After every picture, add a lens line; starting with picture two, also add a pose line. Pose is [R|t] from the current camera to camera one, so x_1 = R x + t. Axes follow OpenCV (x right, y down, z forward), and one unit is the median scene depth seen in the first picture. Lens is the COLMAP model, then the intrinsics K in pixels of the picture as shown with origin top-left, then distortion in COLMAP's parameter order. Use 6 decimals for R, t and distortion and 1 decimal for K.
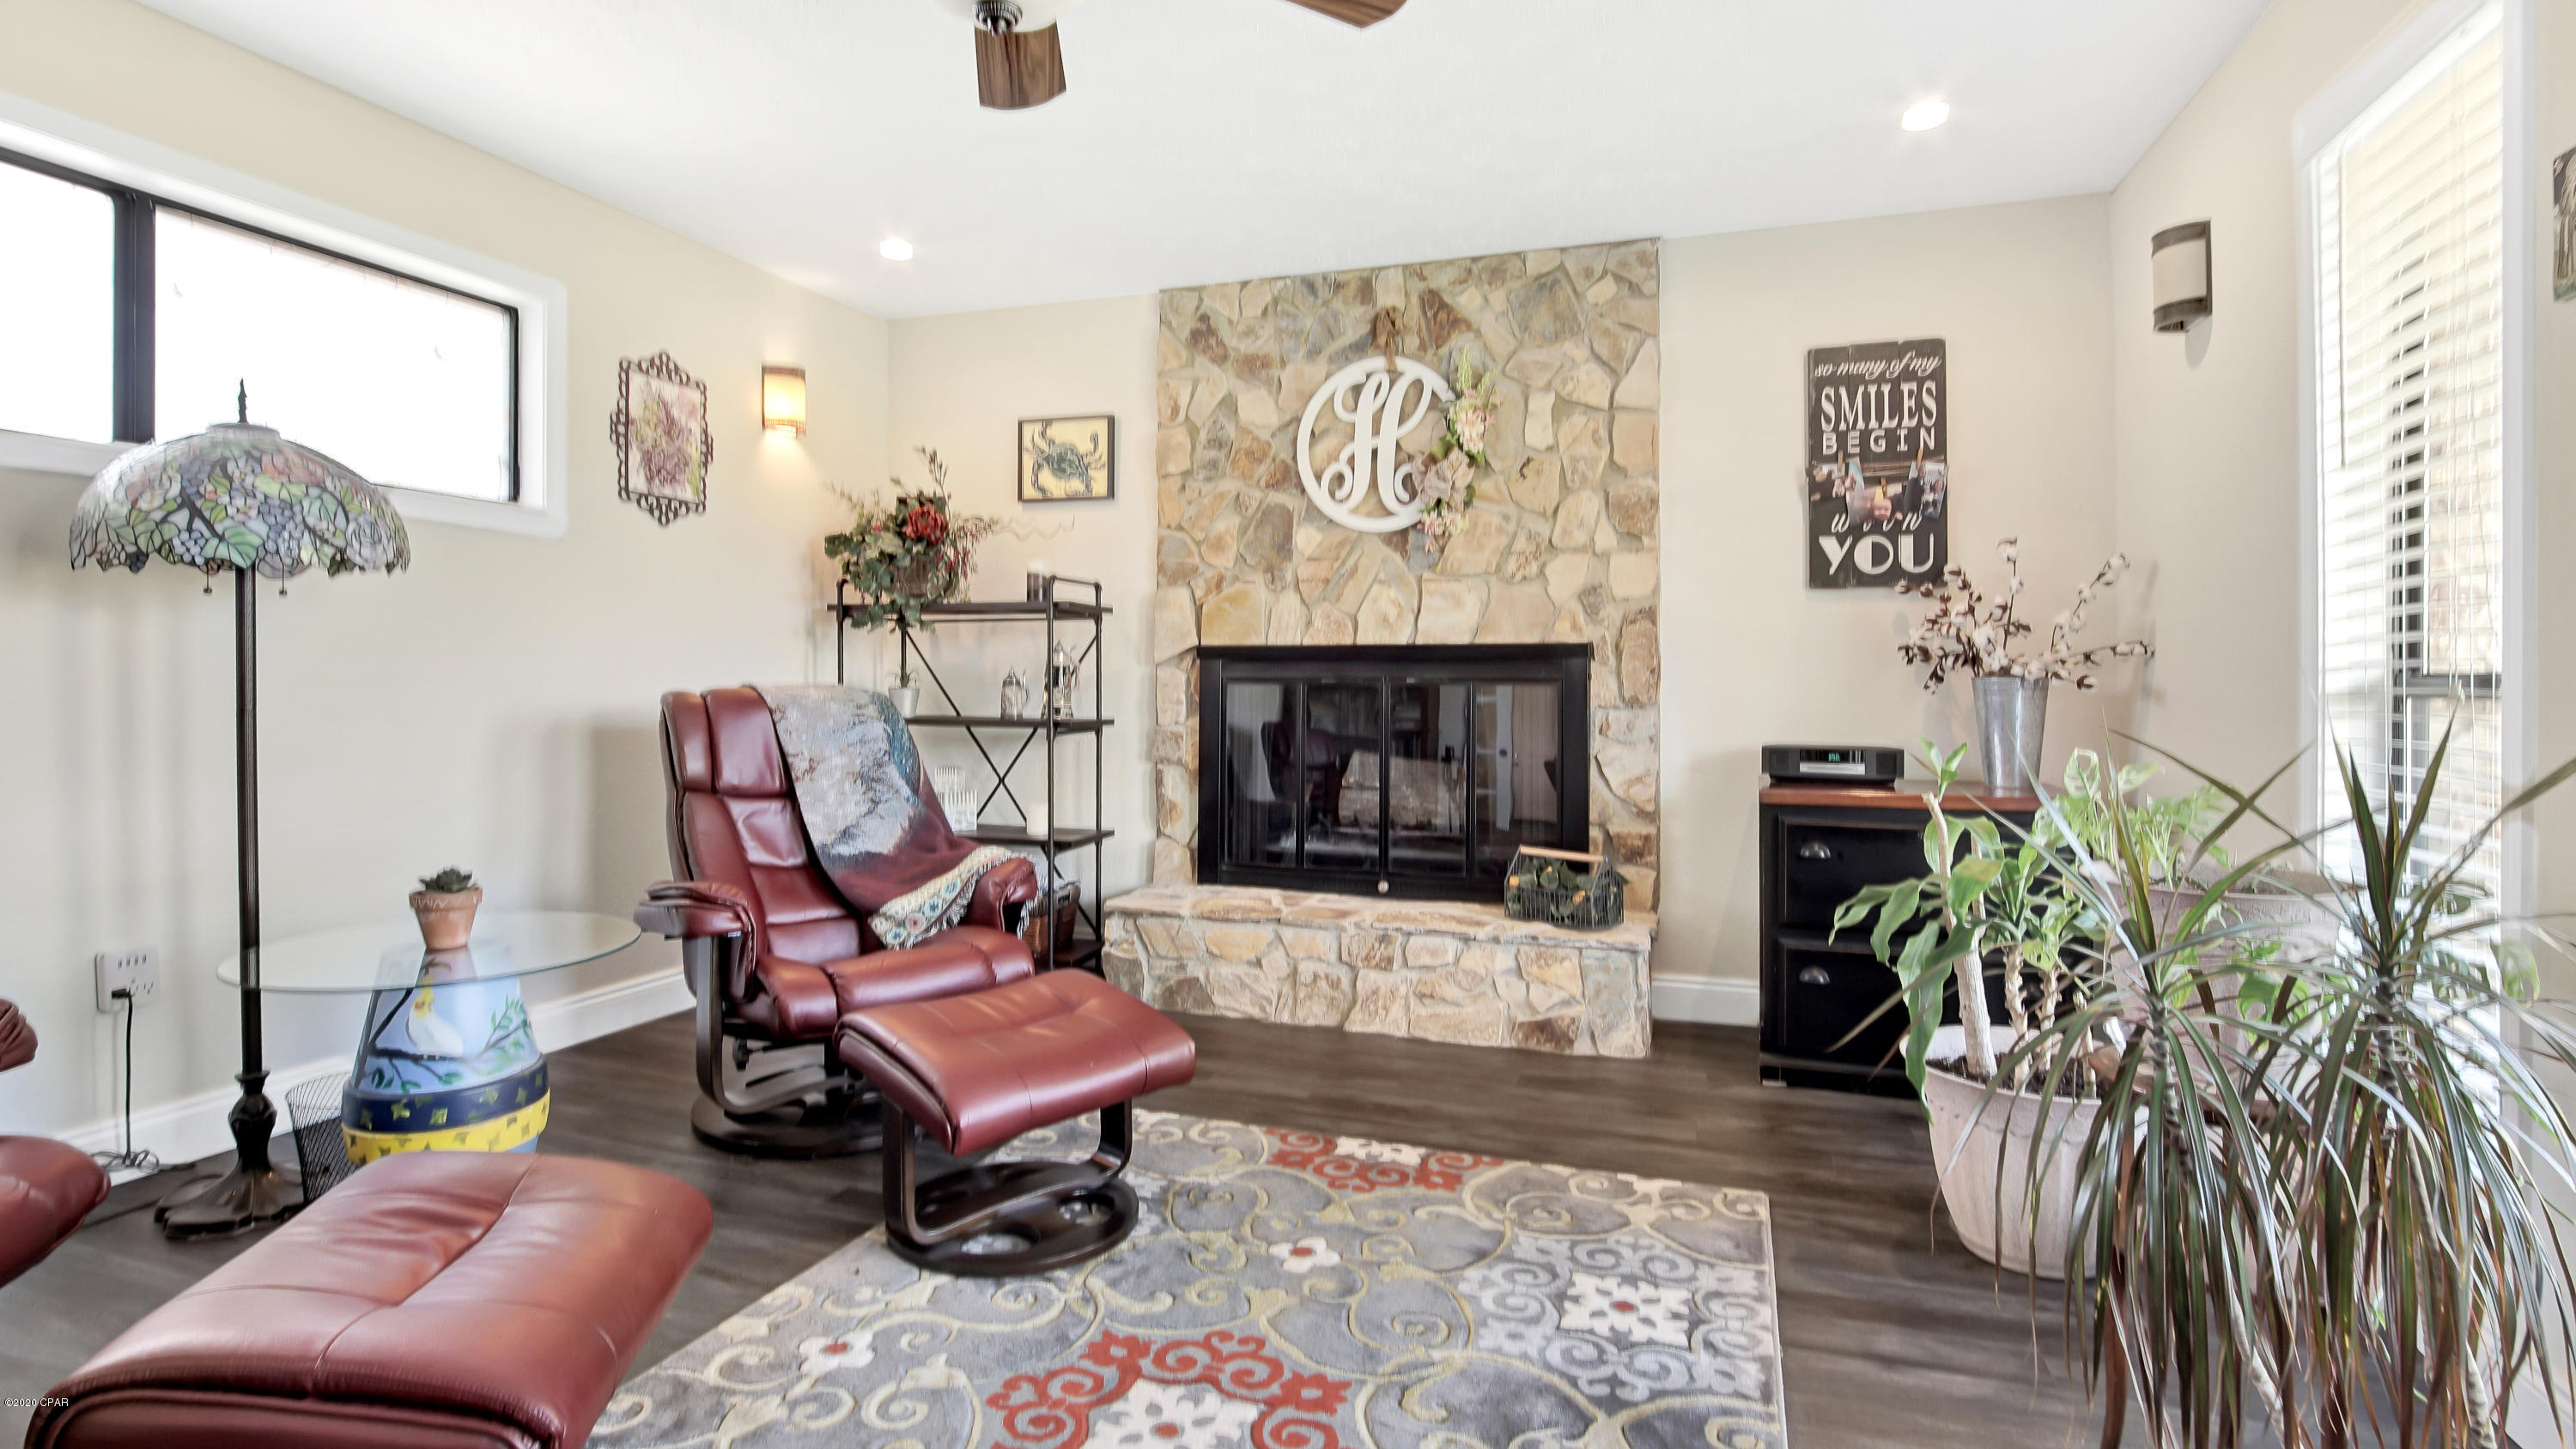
lens RADIAL K [[1212.9, 0, 1287.5], [0, 1212.9, 691.2], [0, 0, 1]] dist [-0.030119, 0.005632]
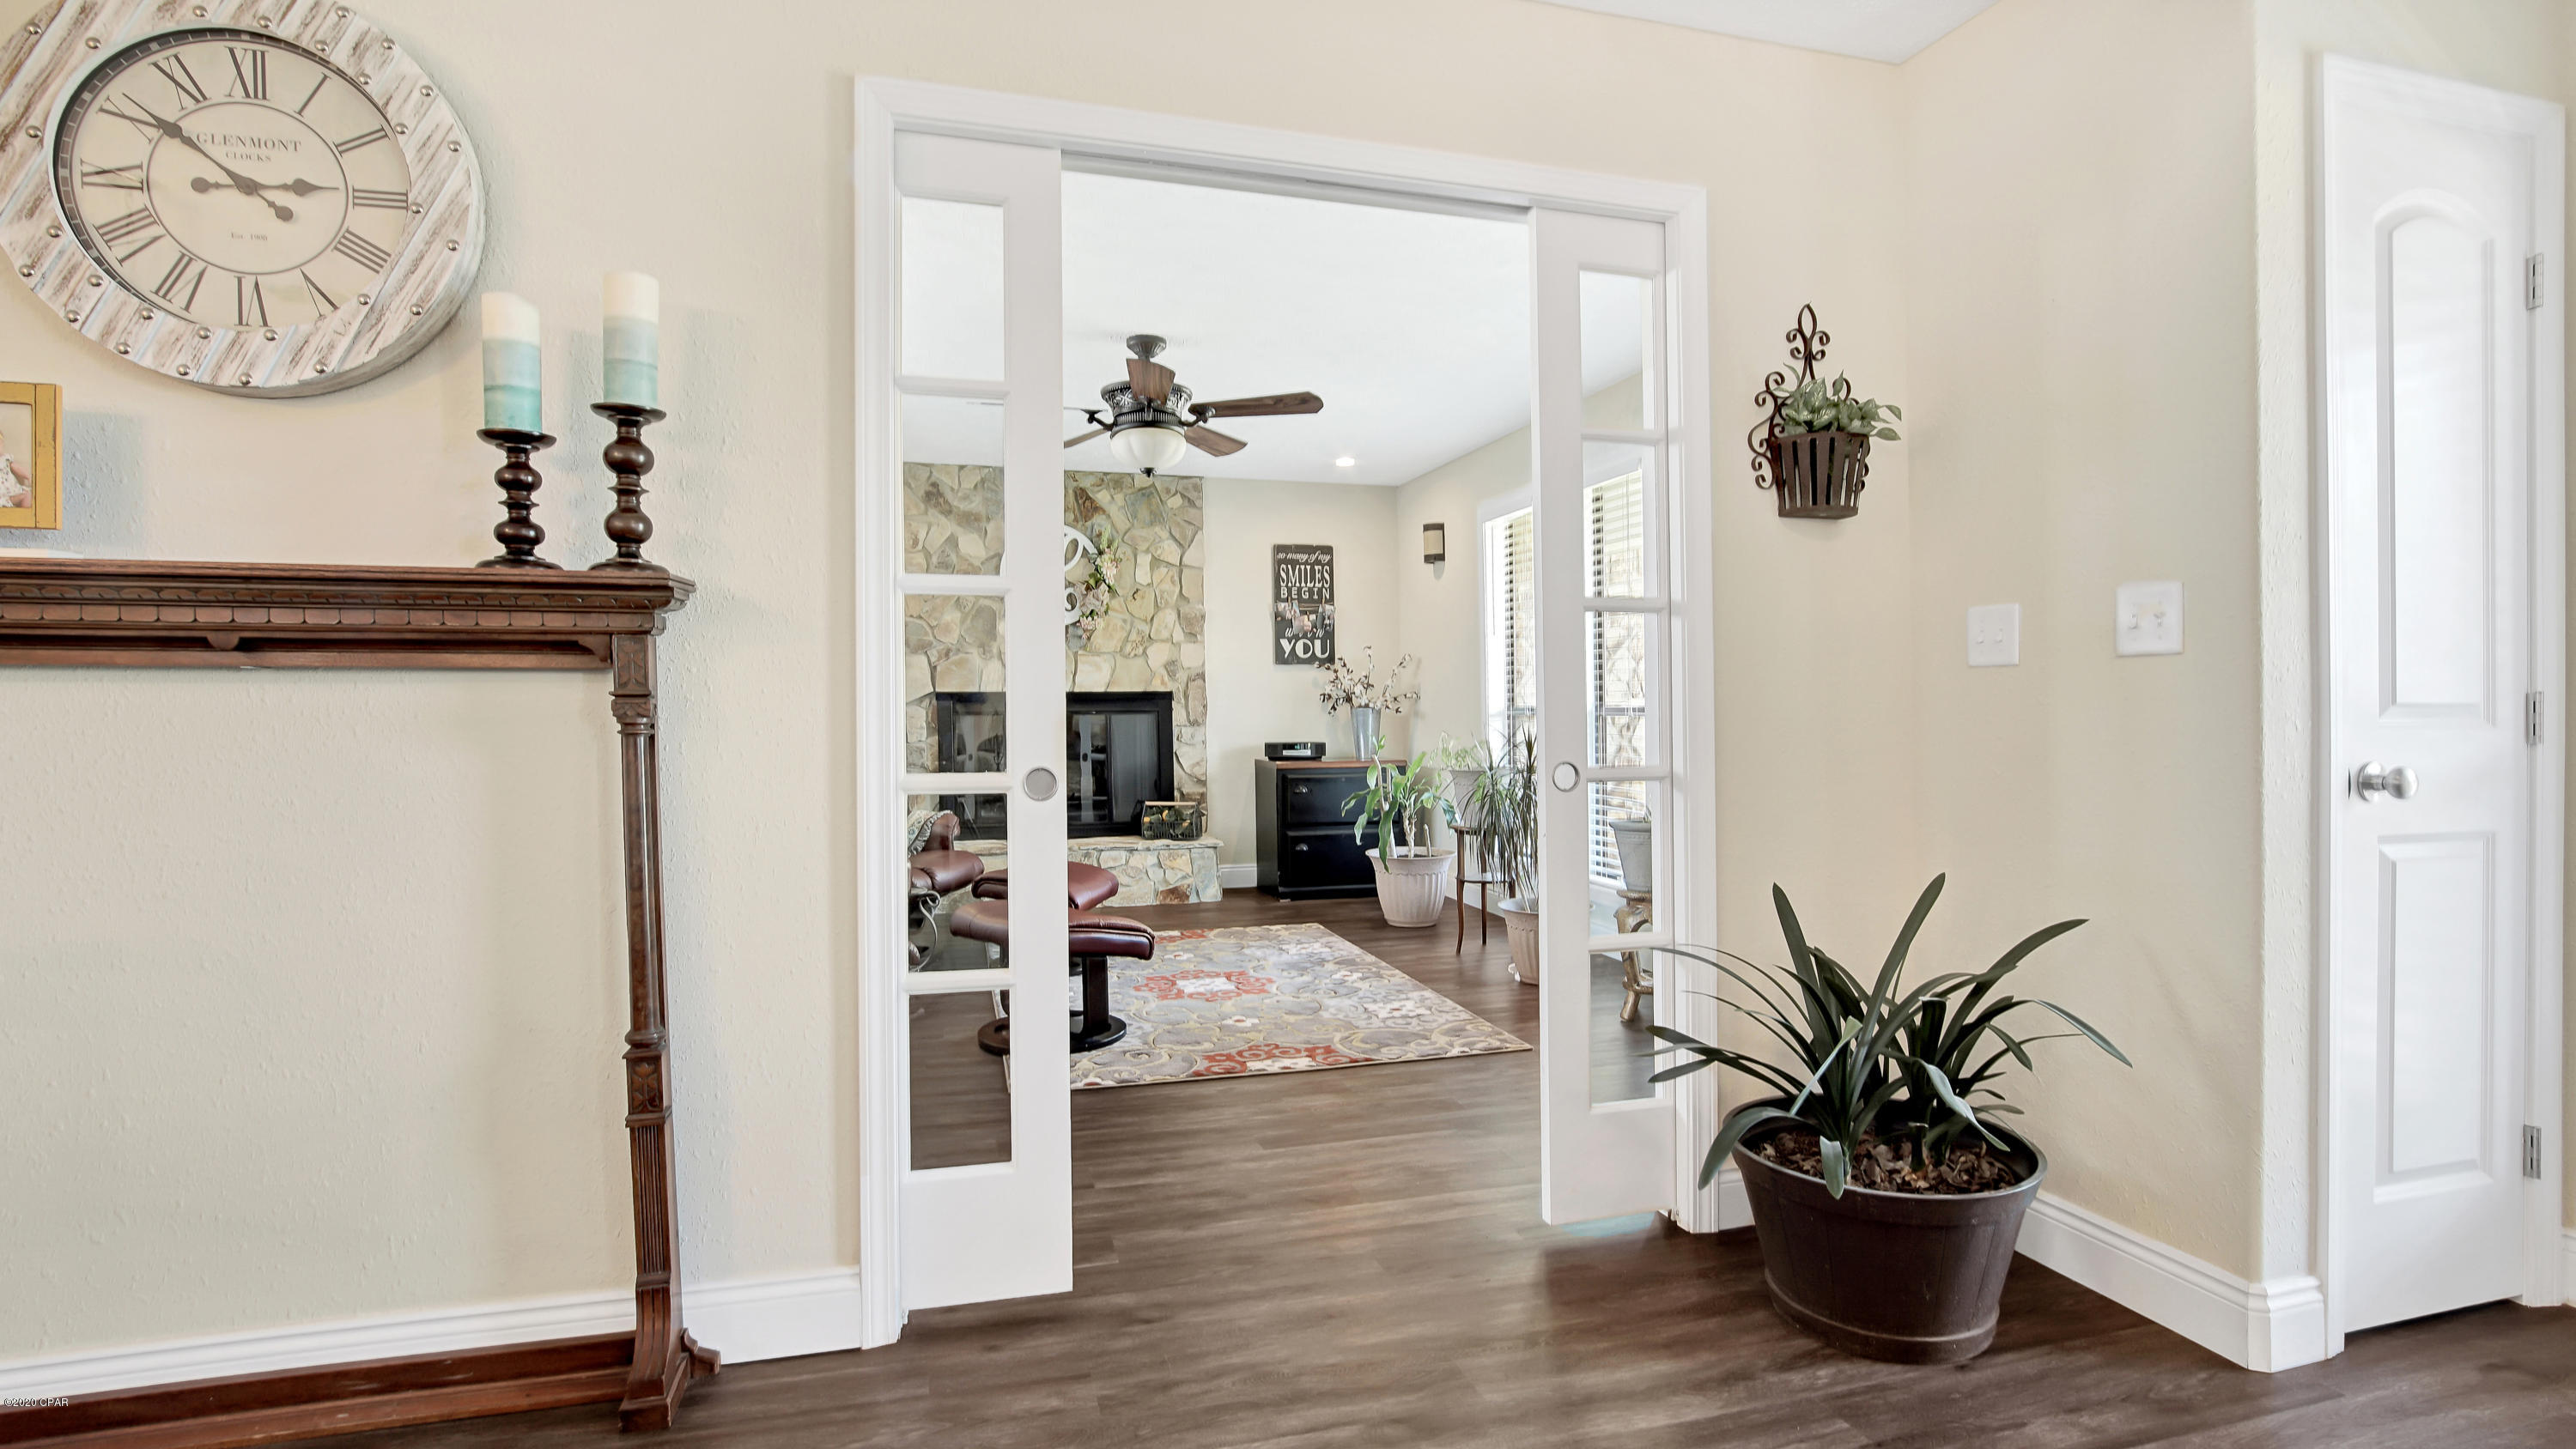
lens RADIAL K [[1212.9, 0, 1288.9], [0, 1212.9, 718.8], [0, 0, 1]] dist [-0.030119, 0.005632]
pose [[0.812123, -0.014985, 0.583294, -0.695587], [0.014269, 0.999881, 0.005820, -0.006135], [-0.583312, 0.003597, 0.812240, -0.620953]]
